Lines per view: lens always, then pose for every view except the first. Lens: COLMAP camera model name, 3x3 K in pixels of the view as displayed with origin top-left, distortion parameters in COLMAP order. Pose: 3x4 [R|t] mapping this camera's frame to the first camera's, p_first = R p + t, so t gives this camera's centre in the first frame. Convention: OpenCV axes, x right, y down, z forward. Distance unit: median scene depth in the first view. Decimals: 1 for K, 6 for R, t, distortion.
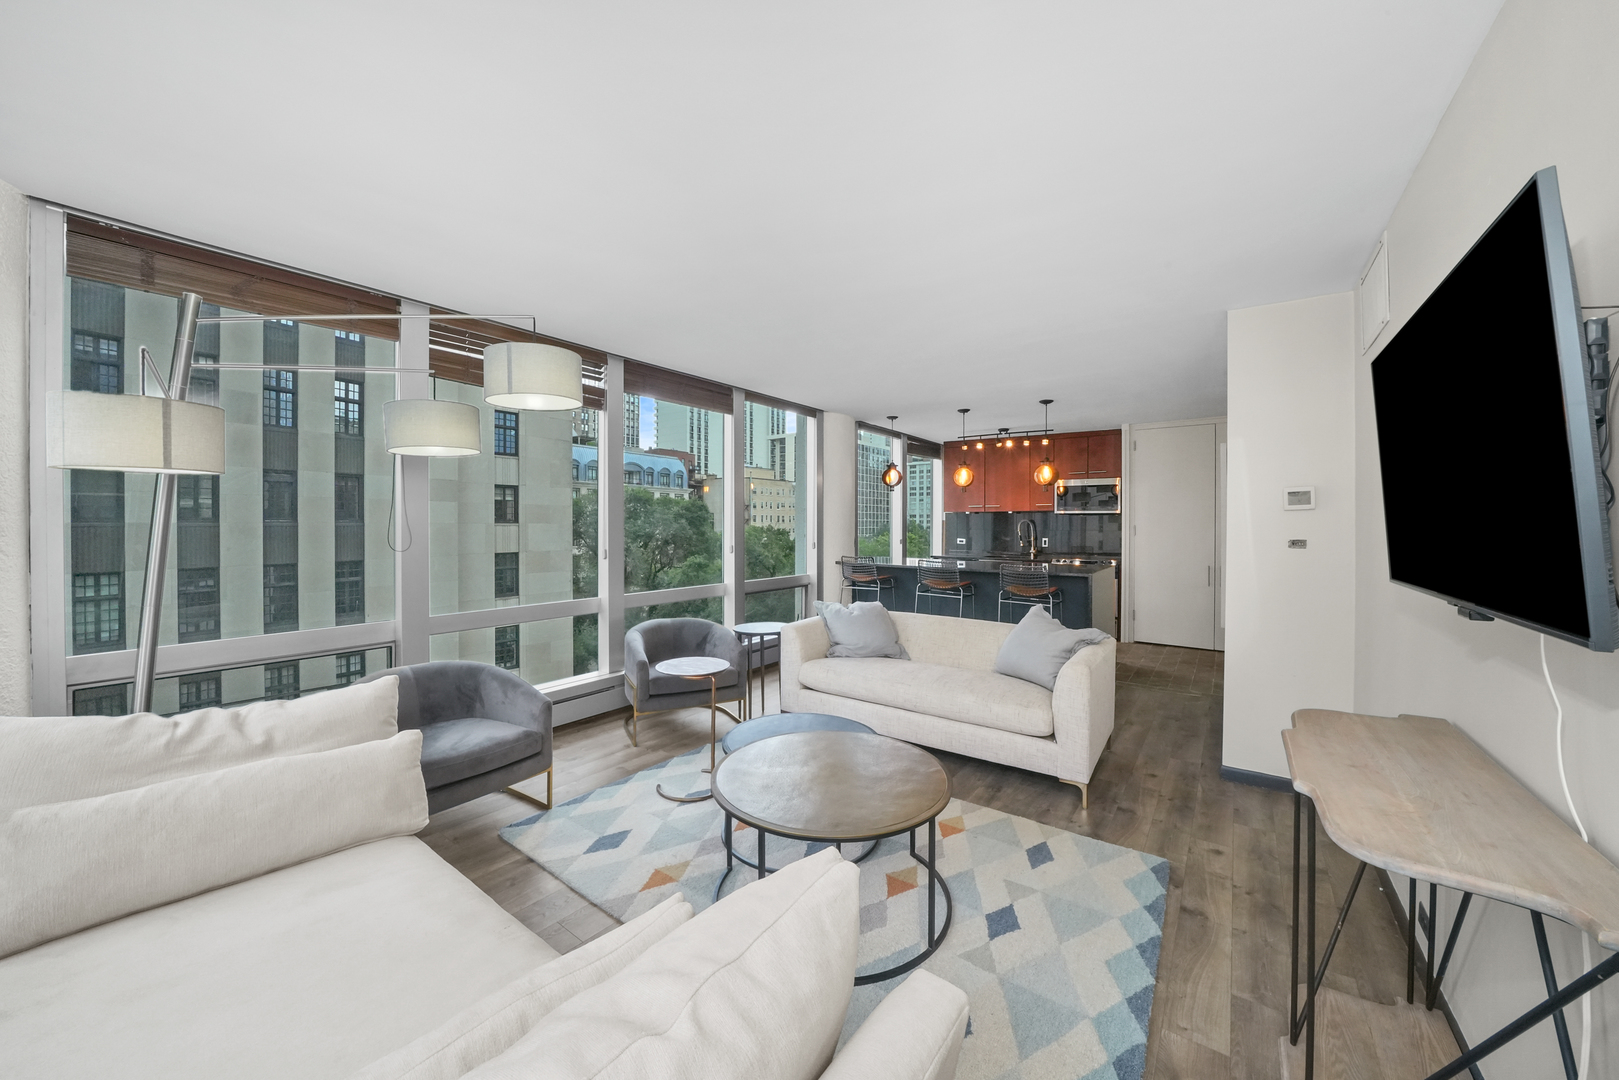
lens RADIAL K [[567.6, 0, 807.3], [0, 567.6, 543.3], [0, 0, 1]] dist [-0.029342, 0.004261]
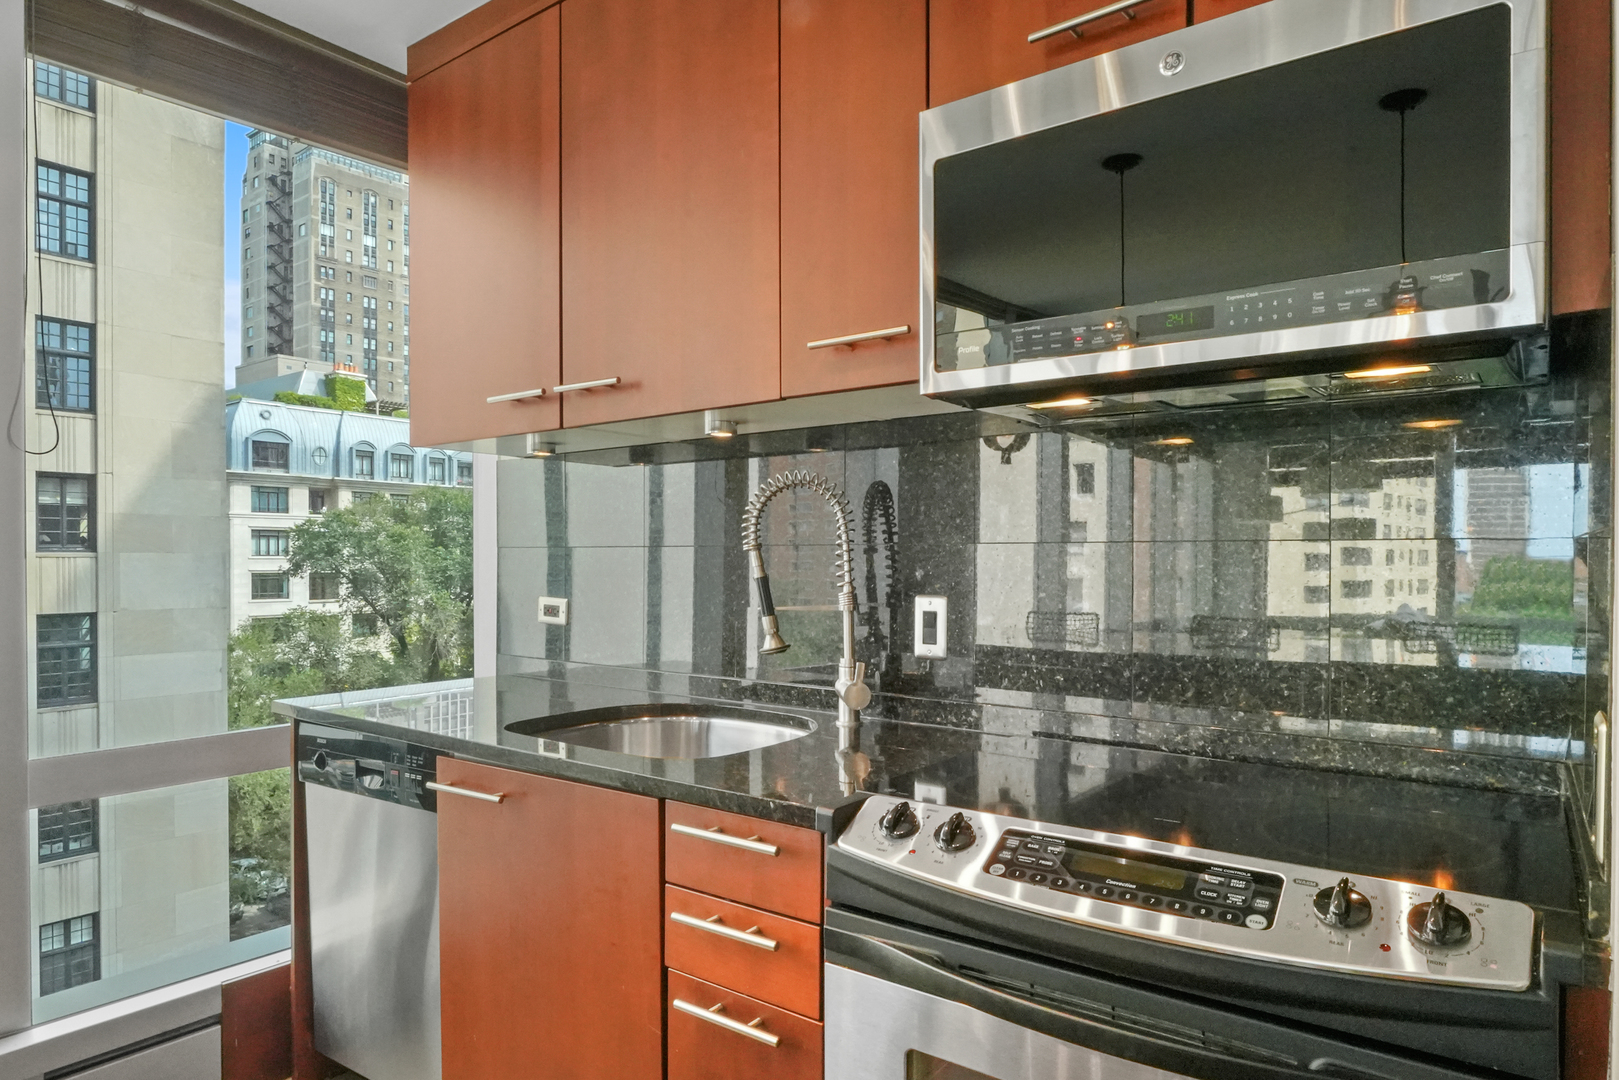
lens RADIAL K [[934.4, 0, 811.0], [0, 934.4, 596.9], [0, 0, 1]] dist [-0.005652, -0.000290]
pose [[0.999934, -0.002095, -0.011318, 0.106618], [0.002189, 0.999963, 0.008308, -0.002682], [0.011300, -0.008332, 0.999901, 0.204625]]
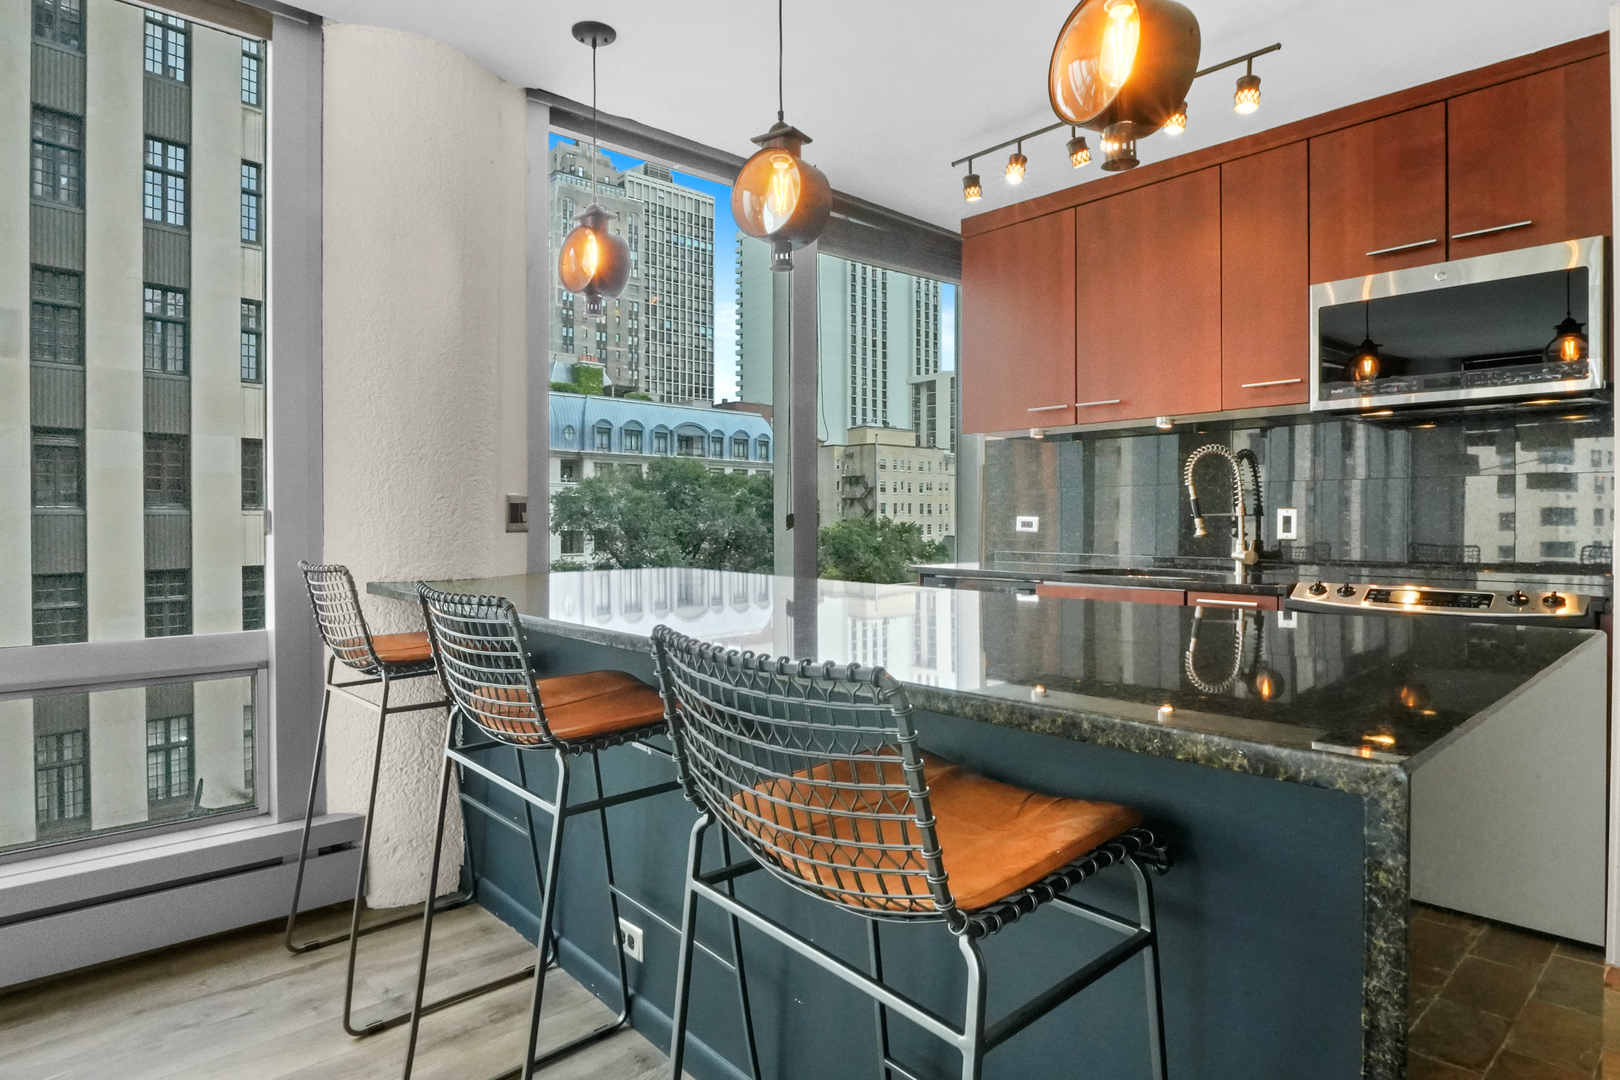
lens RADIAL K [[862.9, 0, 806.3], [0, 862.9, 558.8], [0, 0, 1]] dist [-0.019080, -0.000194]
pose [[0.978757, 0.005584, -0.204947, 0.074655], [-0.003052, 0.999915, 0.012667, 0.003338], [0.205000, -0.011772, 0.978691, 0.143305]]
